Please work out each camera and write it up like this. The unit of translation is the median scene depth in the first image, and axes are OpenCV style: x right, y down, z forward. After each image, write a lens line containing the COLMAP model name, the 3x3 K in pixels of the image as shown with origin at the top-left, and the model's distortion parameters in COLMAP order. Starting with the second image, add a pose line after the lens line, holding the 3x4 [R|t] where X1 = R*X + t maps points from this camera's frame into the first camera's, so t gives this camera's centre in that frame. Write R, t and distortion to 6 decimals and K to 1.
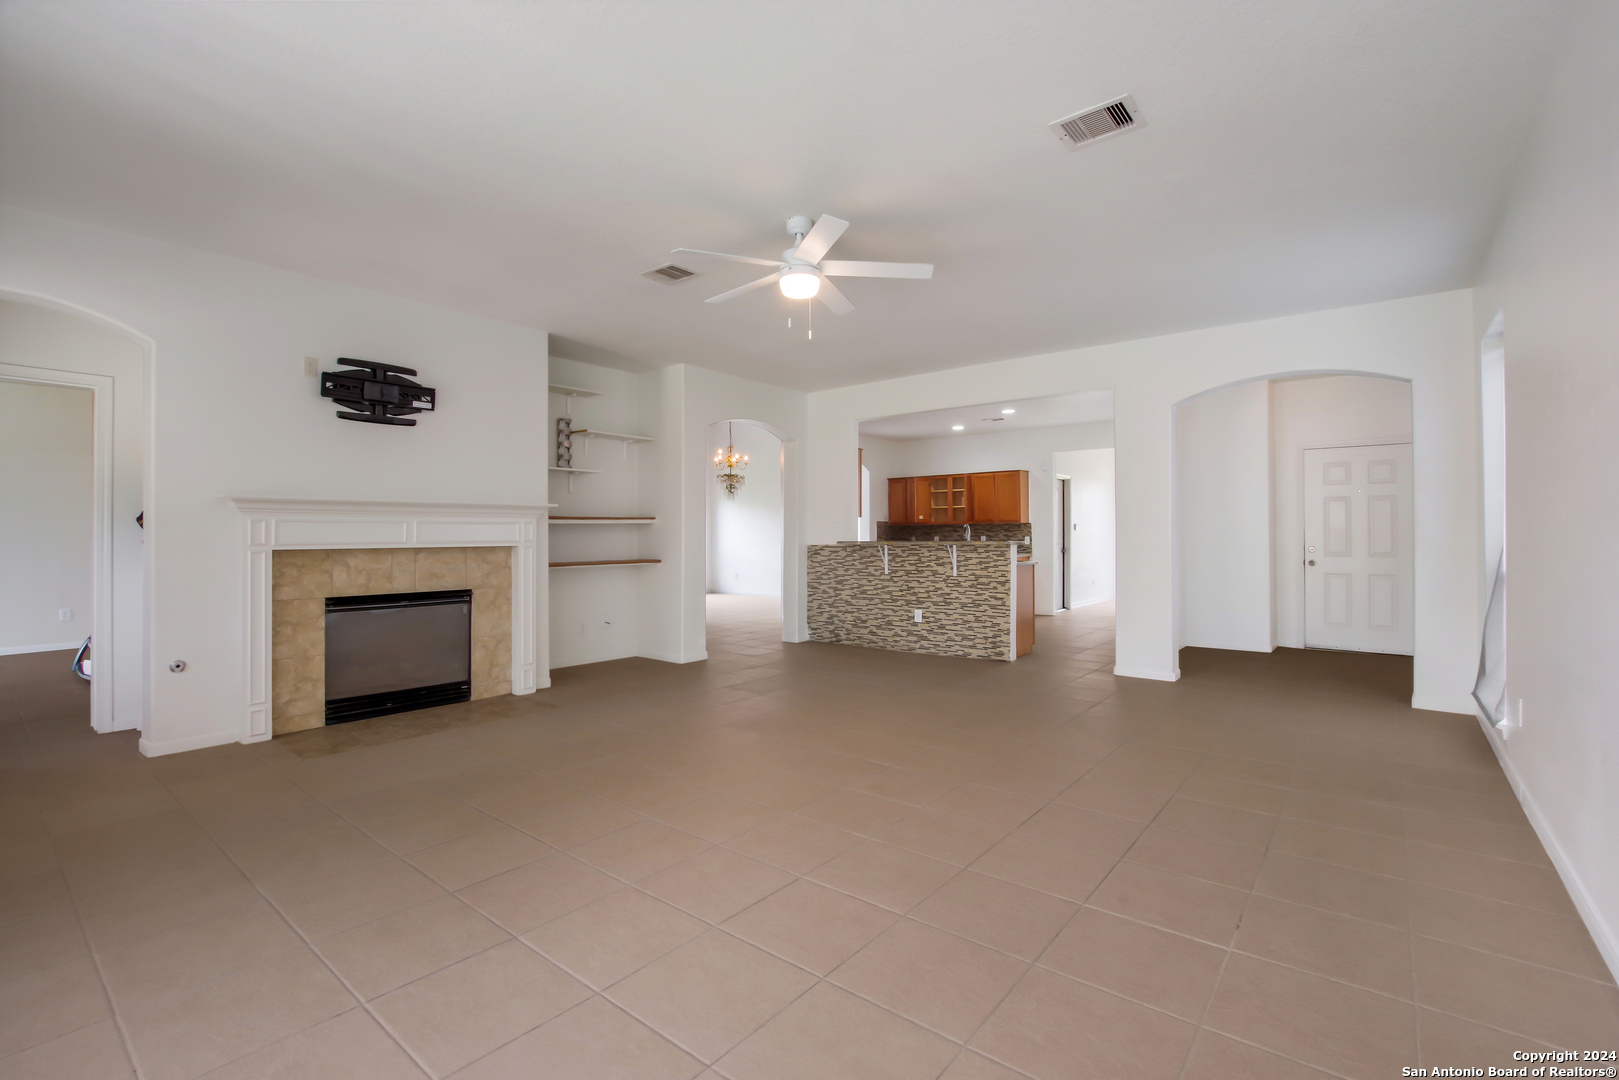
lens RADIAL K [[708.1, 0, 800.7], [0, 708.1, 536.8], [0, 0, 1]] dist [-0.018244, -0.000054]
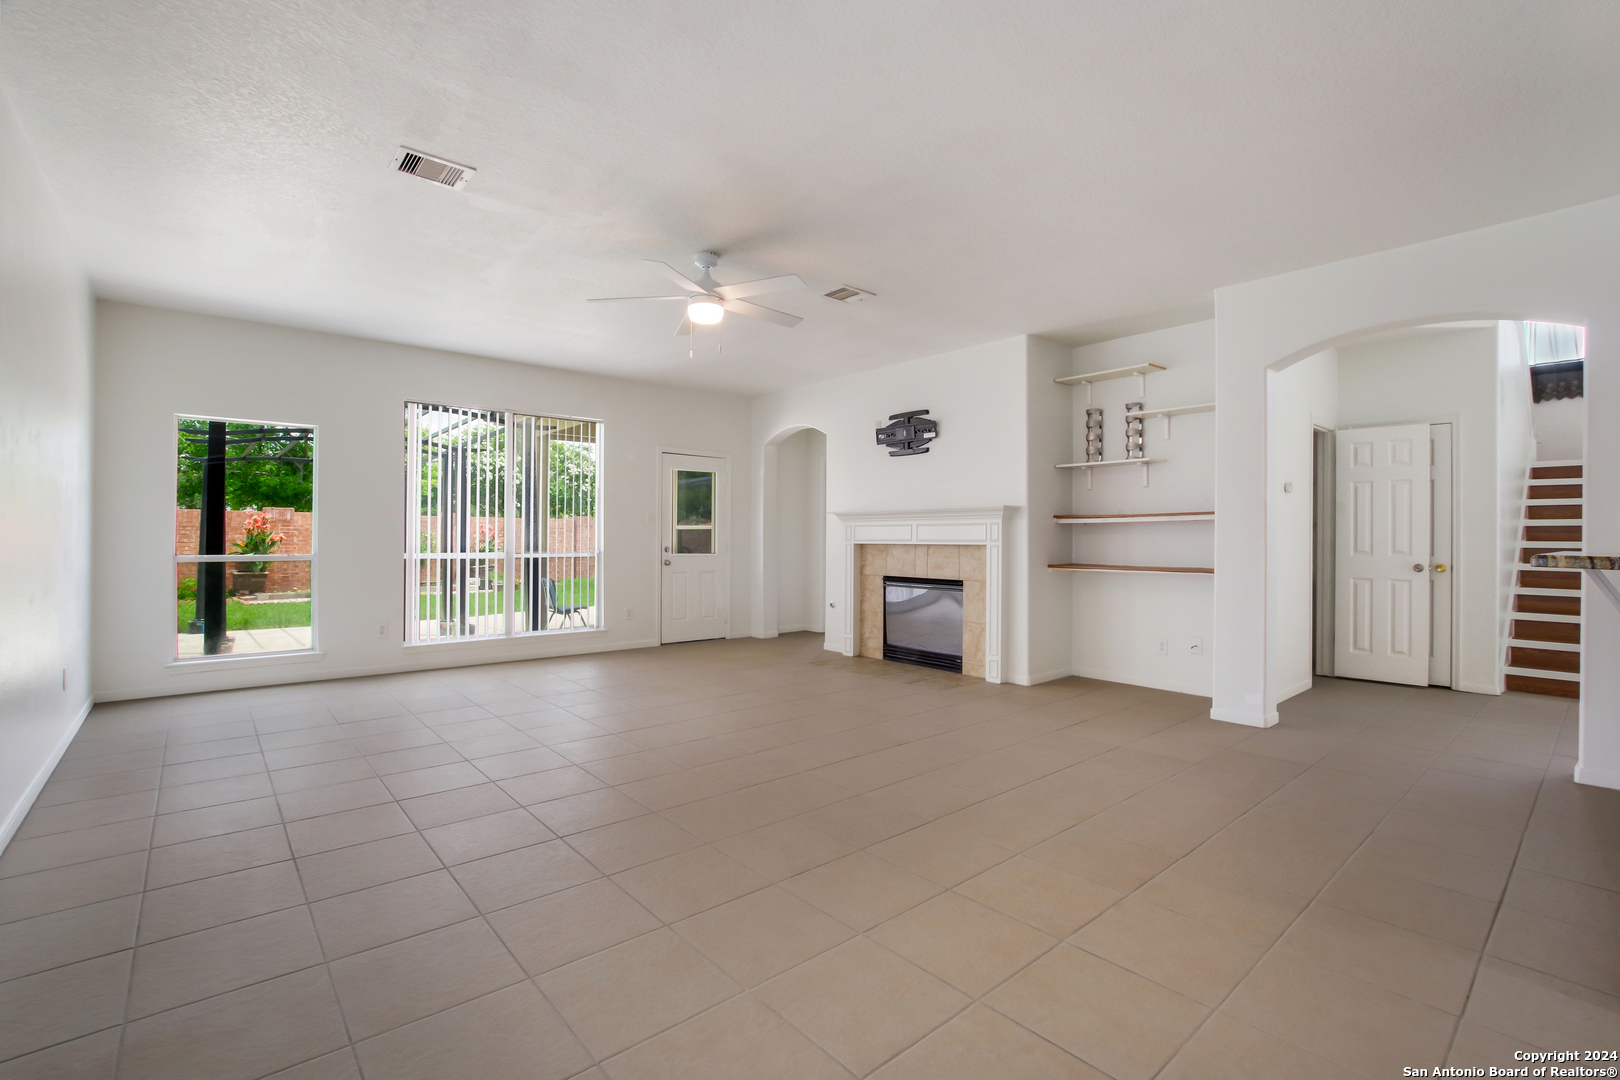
lens RADIAL K [[708.5, 0, 804.2], [0, 708.5, 532.9], [0, 0, 1]] dist [-0.018244, -0.000054]
pose [[-0.161214, -0.002704, -0.986916, 0.793407], [-0.005893, 0.999981, -0.001777, -0.001805], [0.986902, 0.005530, -0.161227, 0.978522]]
